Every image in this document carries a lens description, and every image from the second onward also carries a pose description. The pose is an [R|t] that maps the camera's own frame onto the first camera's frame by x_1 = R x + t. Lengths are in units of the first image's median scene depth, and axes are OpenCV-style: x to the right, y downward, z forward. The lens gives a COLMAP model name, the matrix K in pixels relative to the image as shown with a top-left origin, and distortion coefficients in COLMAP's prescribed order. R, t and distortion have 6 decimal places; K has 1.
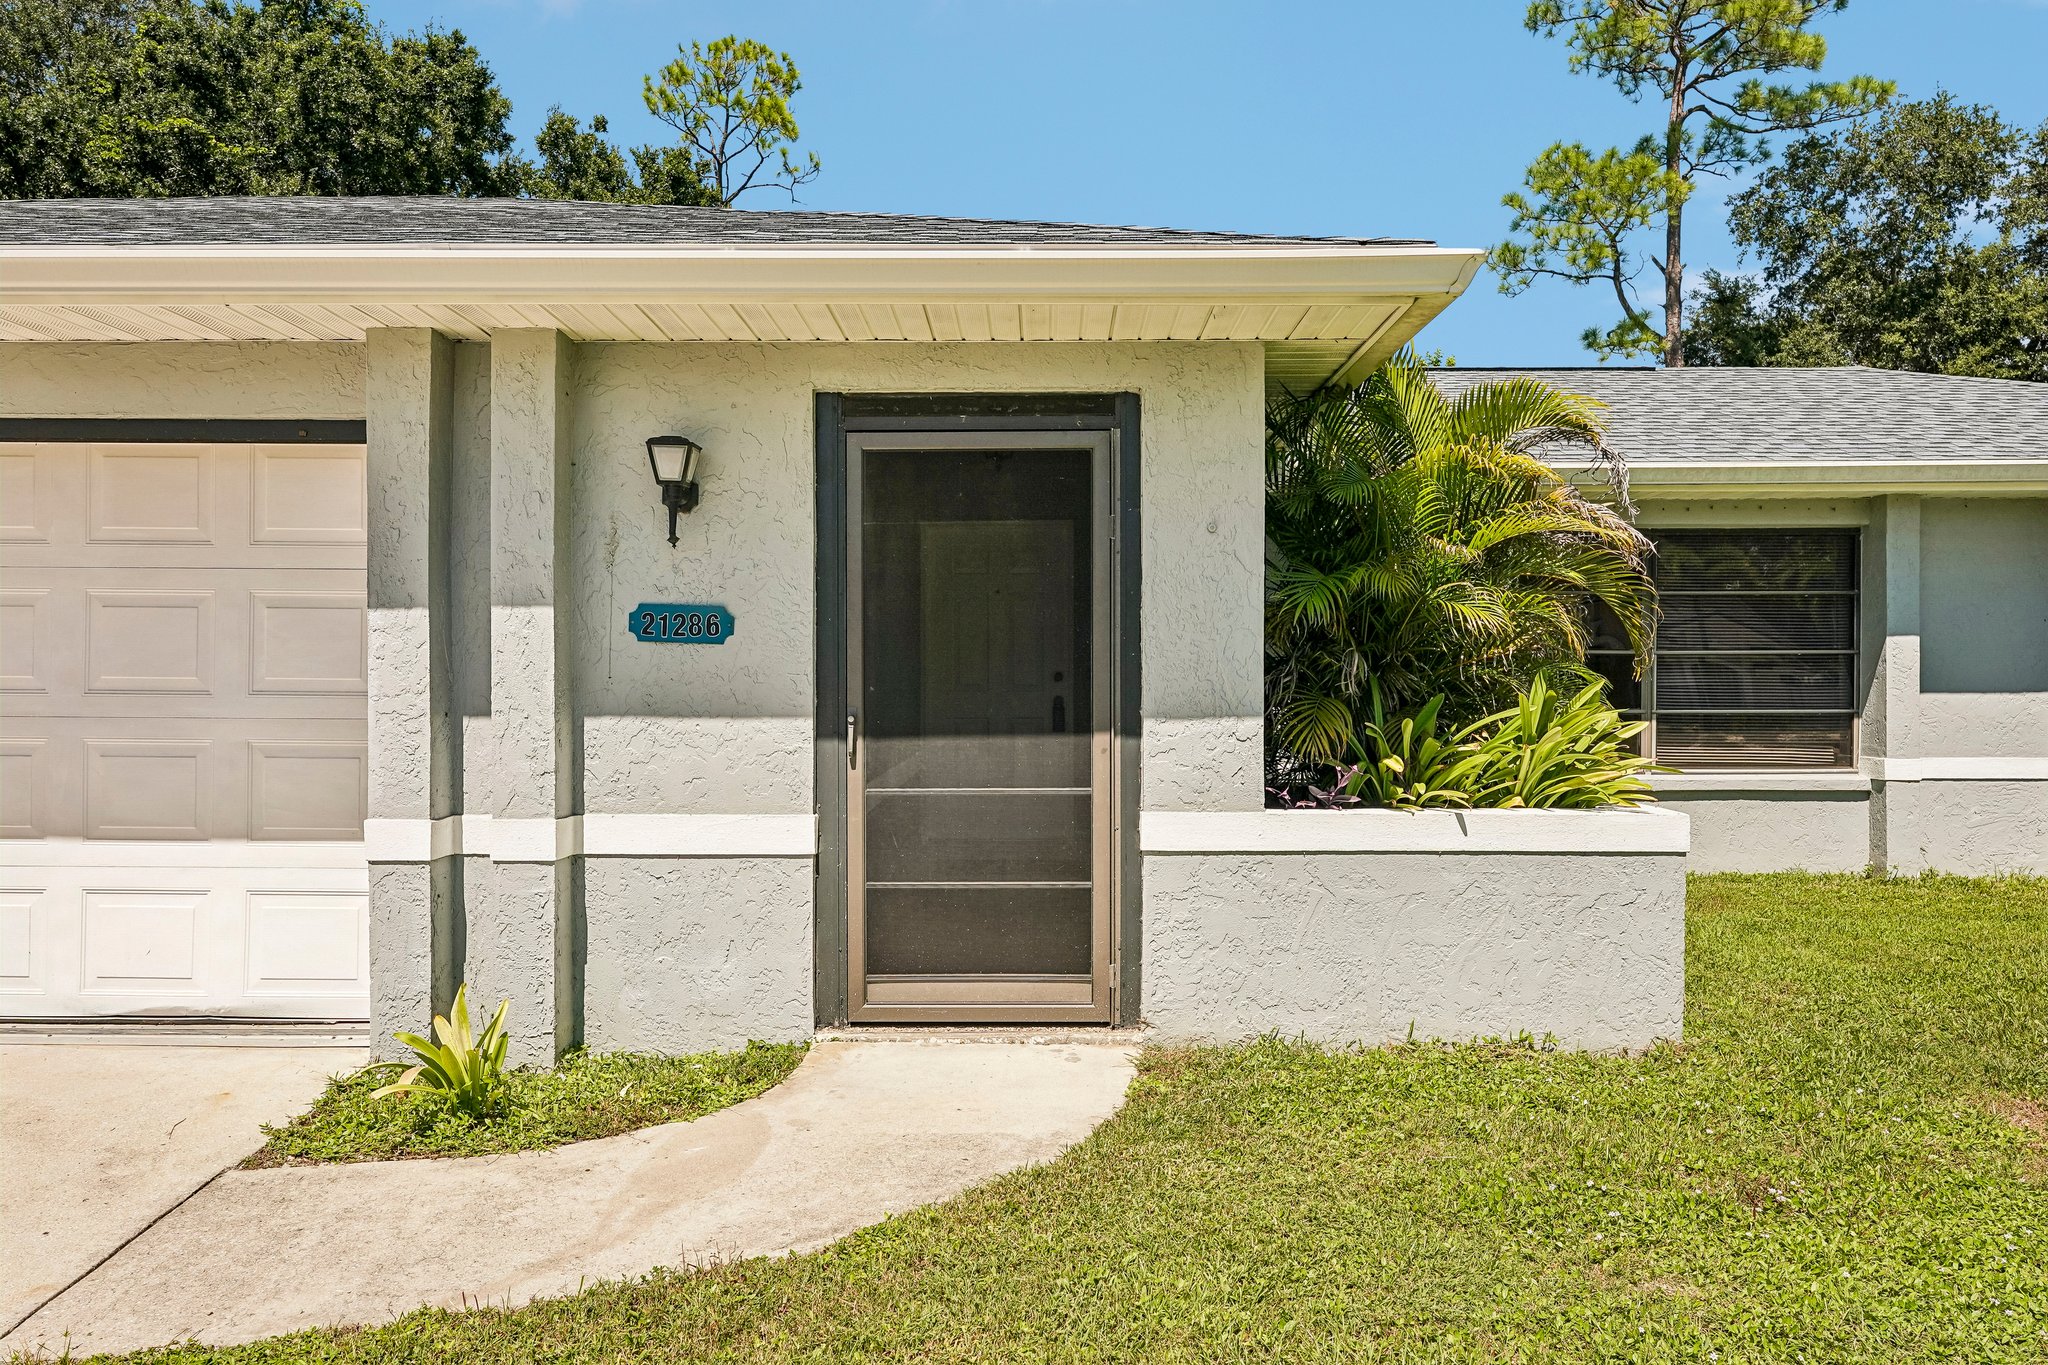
lens RADIAL K [[1621.0, 0, 1028.3], [0, 1621.0, 695.0], [0, 0, 1]] dist [0.002933, 0.006681]
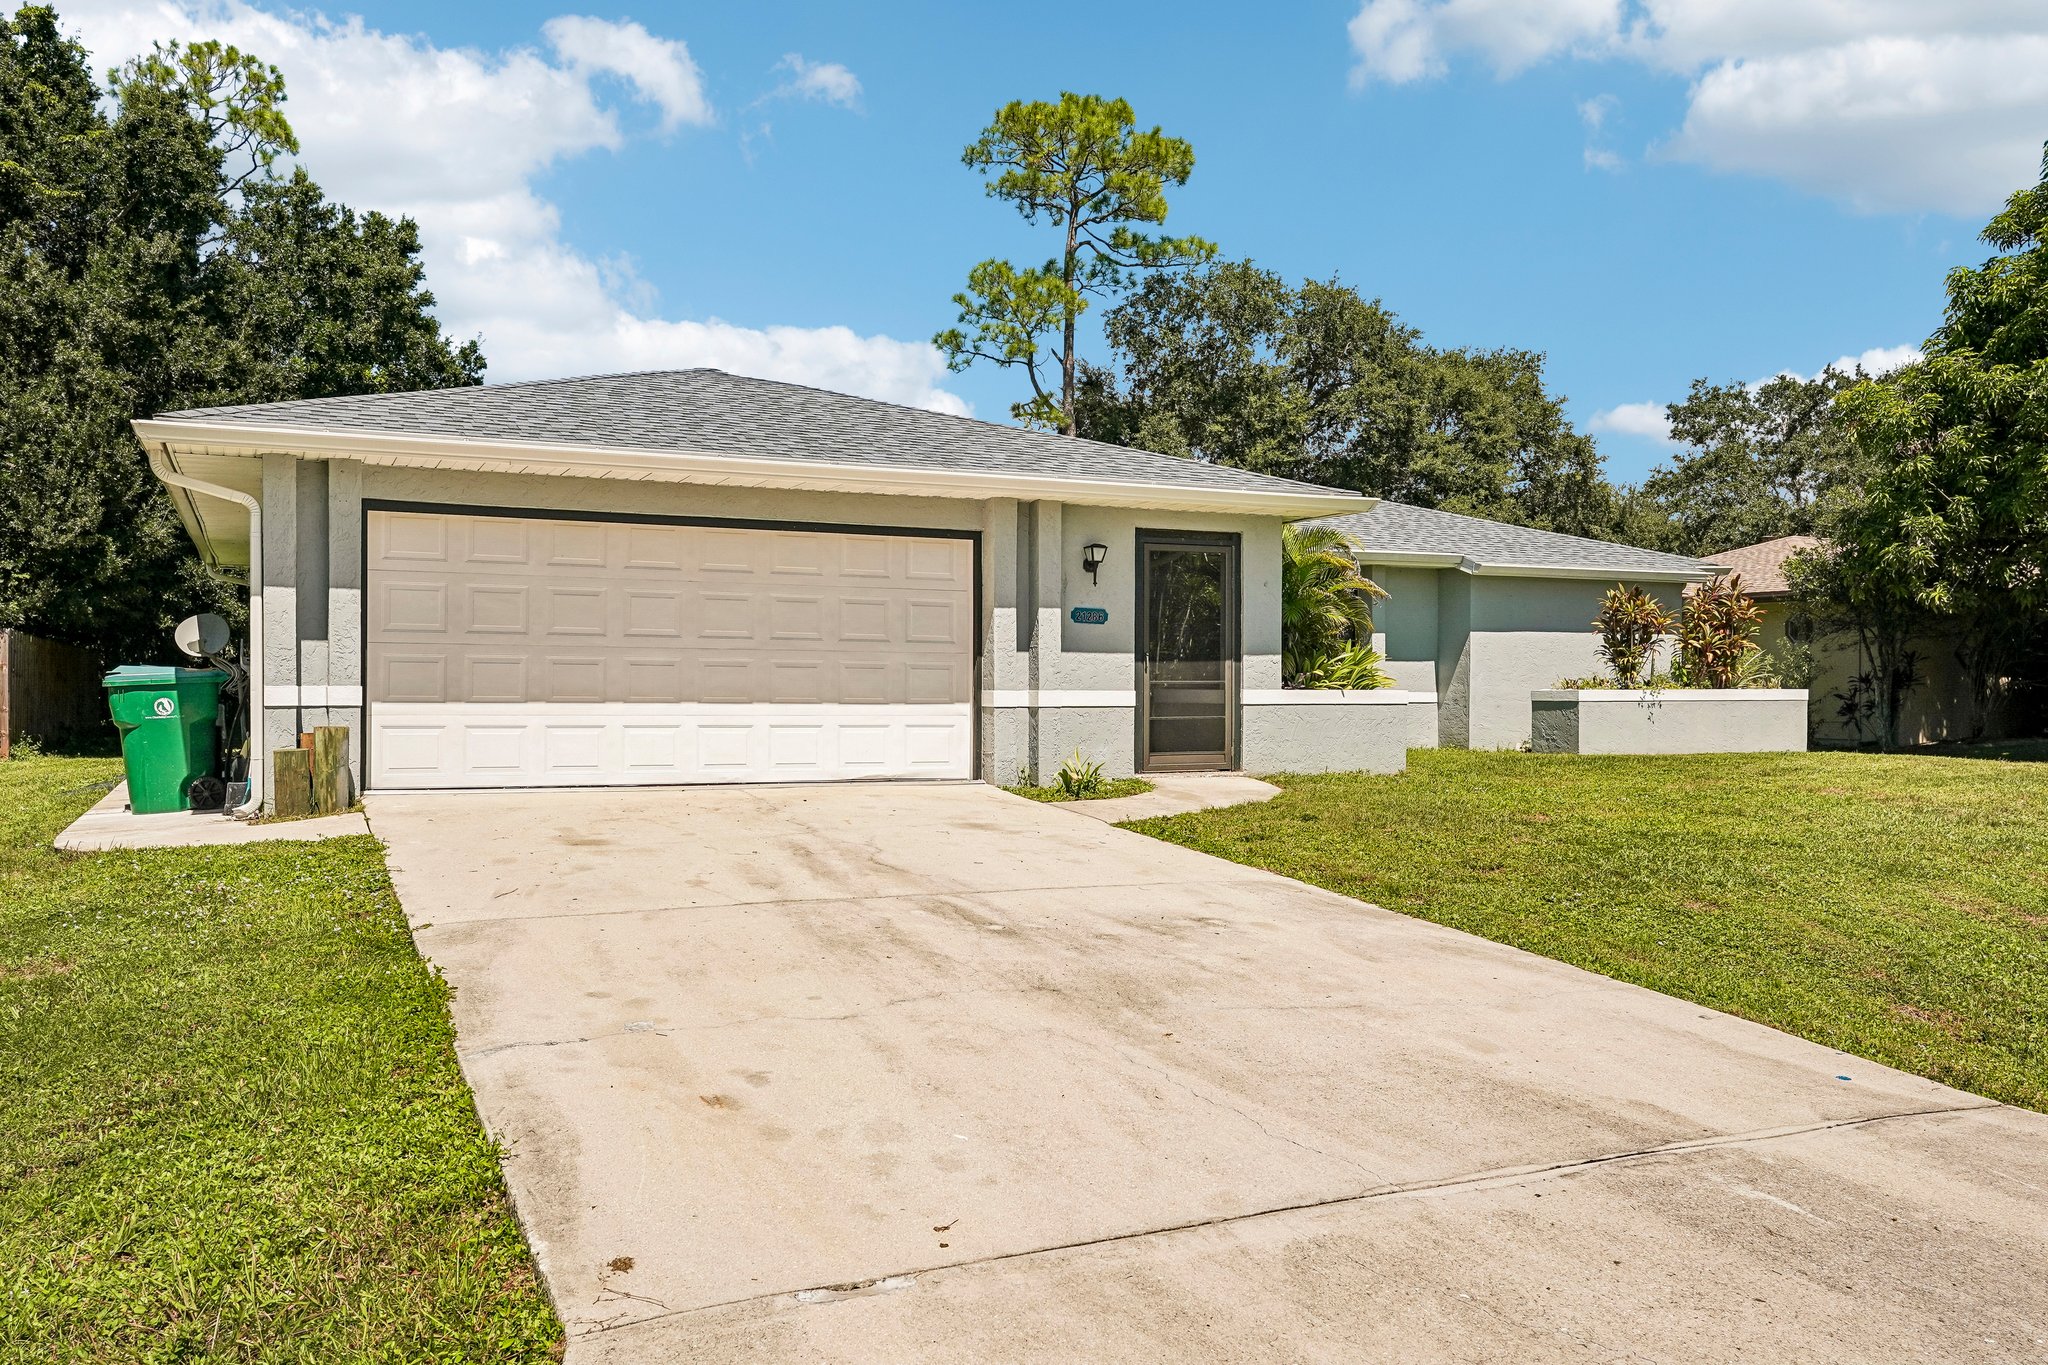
lens RADIAL K [[1630.1, 0, 1025.5], [0, 1630.1, 699.0], [0, 0, 1]] dist [0.003010, -0.003134]
pose [[0.904284, -0.001499, 0.426928, -0.368573], [0.001990, 0.999998, -0.000704, 0.023336], [-0.426926, 0.001486, 0.904285, -0.336284]]
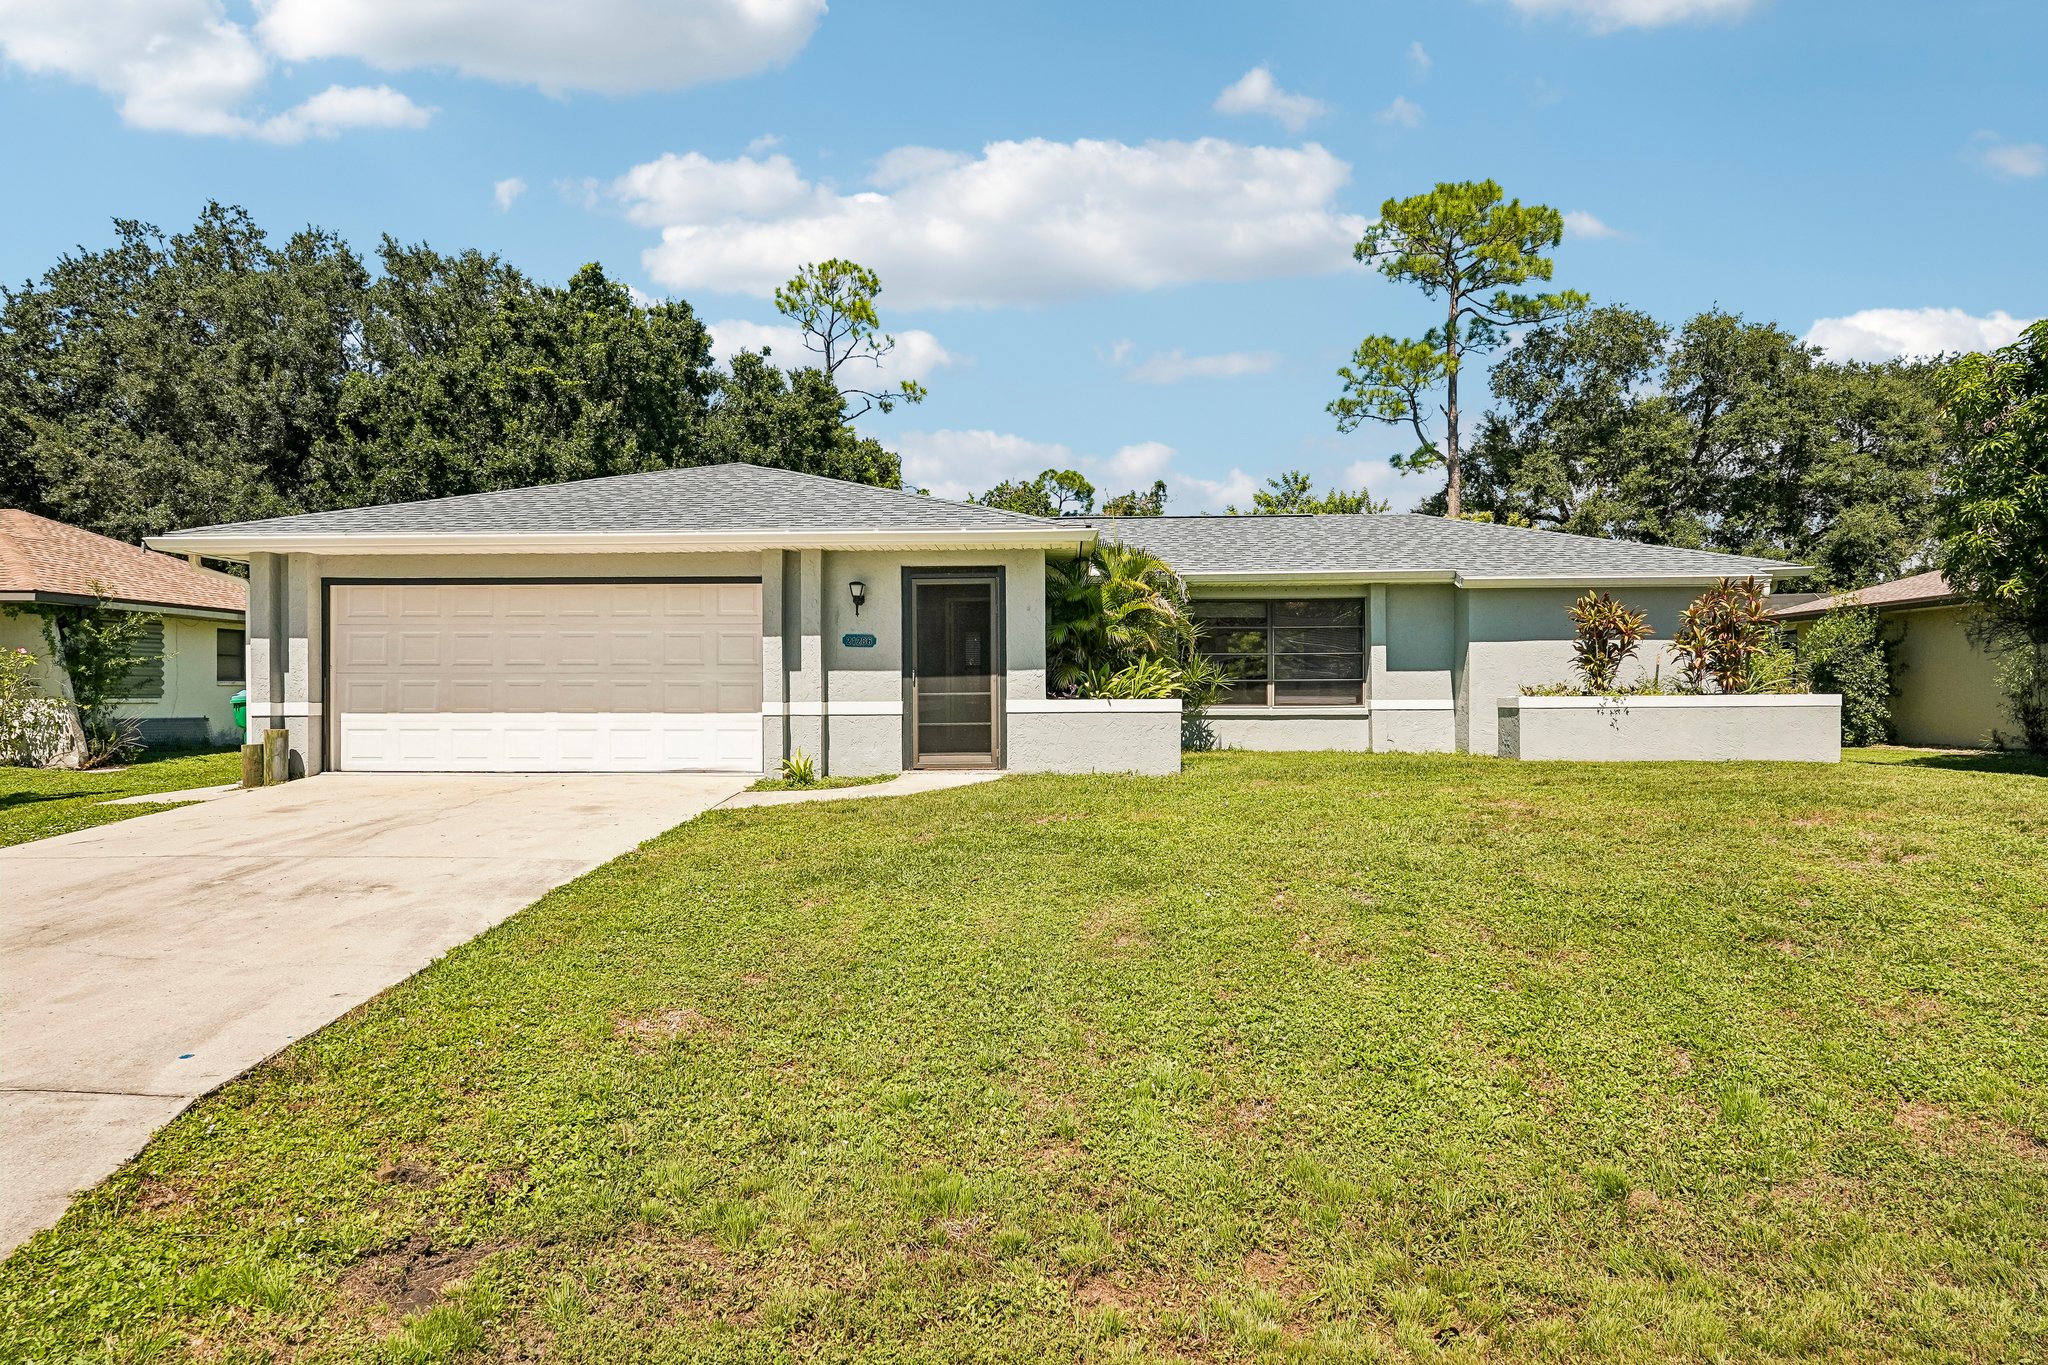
lens RADIAL K [[1269.3, 0, 1021.2], [0, 1269.3, 699.8], [0, 0, 1]] dist [-0.002715, 0.000131]
pose [[0.999582, -0.005591, -0.028356, 0.043898], [0.005407, 0.999964, -0.006563, 0.023127], [0.028391, 0.006407, 0.999576, -0.377806]]
